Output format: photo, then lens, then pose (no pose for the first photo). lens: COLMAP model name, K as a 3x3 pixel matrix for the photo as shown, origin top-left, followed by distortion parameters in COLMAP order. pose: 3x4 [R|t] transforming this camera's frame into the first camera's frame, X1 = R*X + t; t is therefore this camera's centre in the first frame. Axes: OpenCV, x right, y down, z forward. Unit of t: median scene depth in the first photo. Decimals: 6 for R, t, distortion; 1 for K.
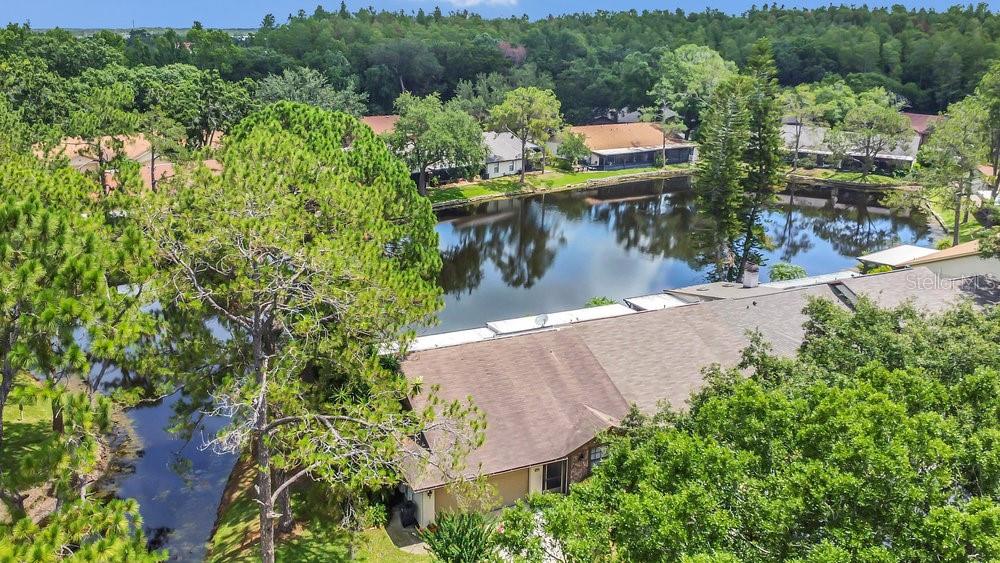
lens RADIAL K [[832.9, 0, 485.9], [0, 832.9, 252.3], [0, 0, 1]] dist [-0.015607, -0.015954]
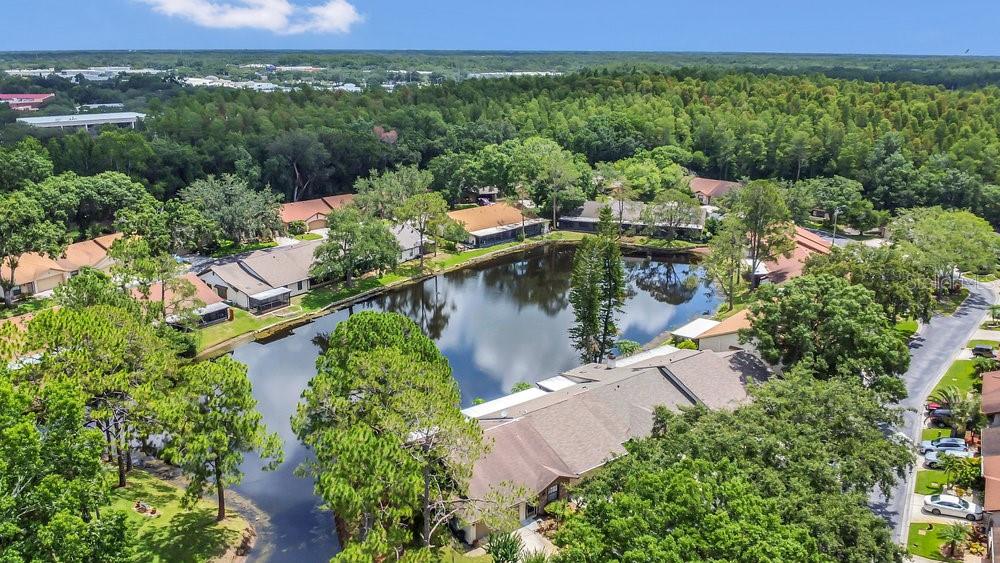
lens RADIAL K [[811.6, 0, 500.0], [0, 811.6, 281.5], [0, 0, 1]] dist [-0.029821, -0.004333]
pose [[0.973340, -0.066491, 0.219516, -0.105030], [0.059740, 0.997518, 0.037262, -0.091181], [-0.221449, -0.023154, 0.974897, -0.223645]]
